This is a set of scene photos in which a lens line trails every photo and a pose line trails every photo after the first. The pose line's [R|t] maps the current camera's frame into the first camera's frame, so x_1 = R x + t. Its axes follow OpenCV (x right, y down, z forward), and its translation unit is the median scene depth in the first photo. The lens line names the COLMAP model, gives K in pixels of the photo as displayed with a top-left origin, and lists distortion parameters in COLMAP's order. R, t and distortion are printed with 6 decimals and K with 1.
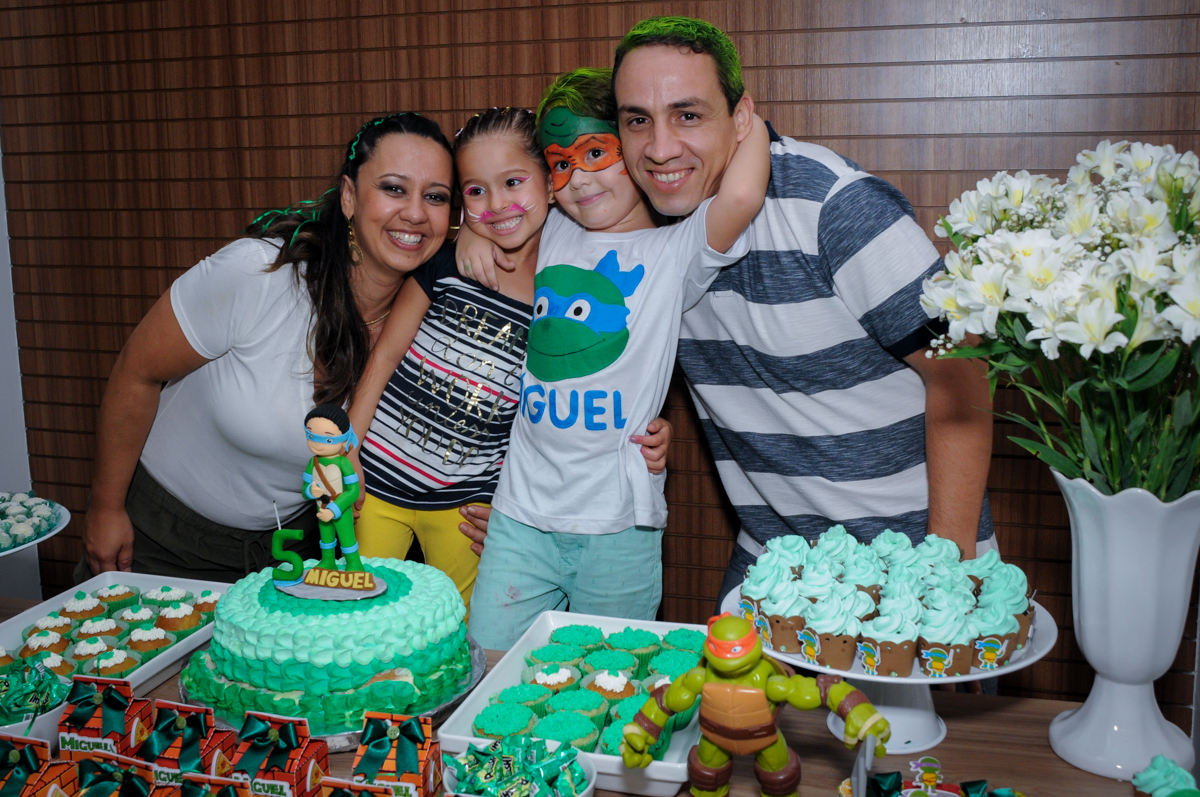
lens RADIAL K [[1240.4, 0, 598.3], [0, 1240.4, 314.1], [0, 0, 1]] dist [-0.101062, 0.126096]
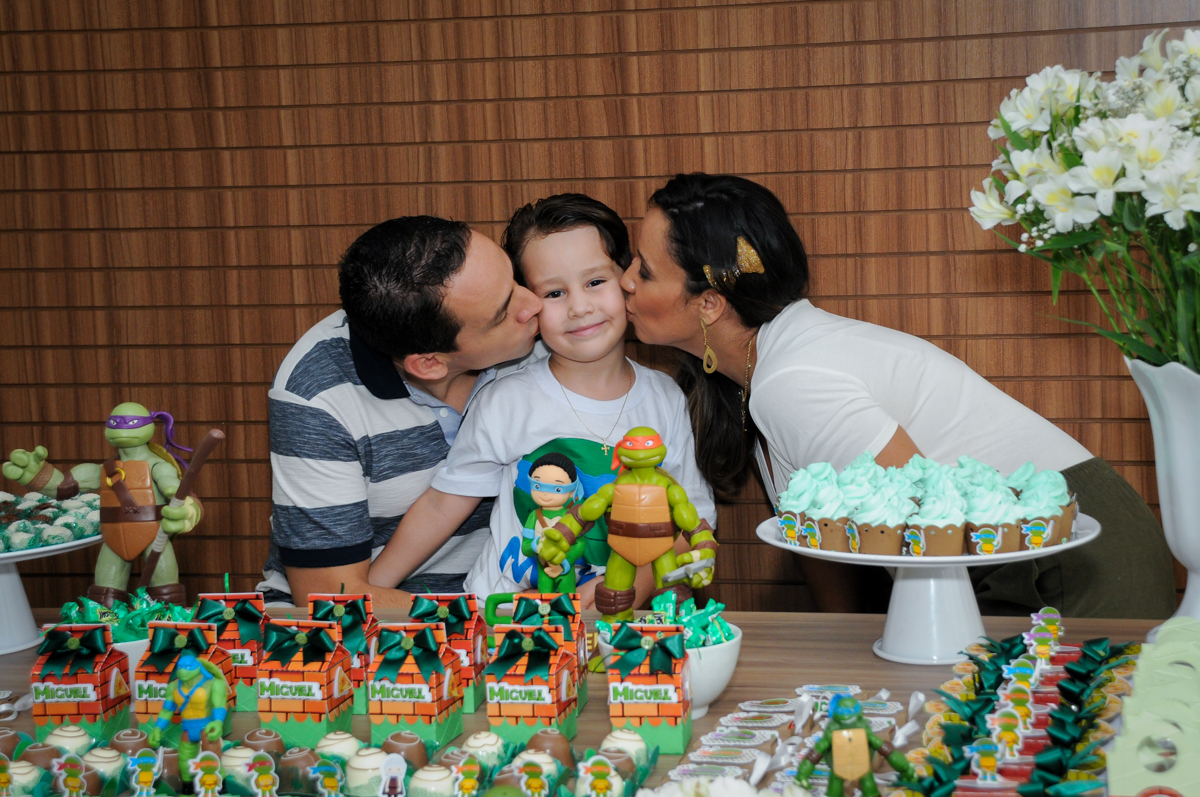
lens RADIAL K [[2404.3, 0, 683.8], [0, 2404.3, 364.4], [0, 0, 1]] dist [0.322893, 0.424514]
pose [[0.998894, -0.030213, 0.036015, -0.098125], [0.030875, 0.999362, -0.017969, 0.145873], [-0.035449, 0.019061, 0.999190, -0.900547]]
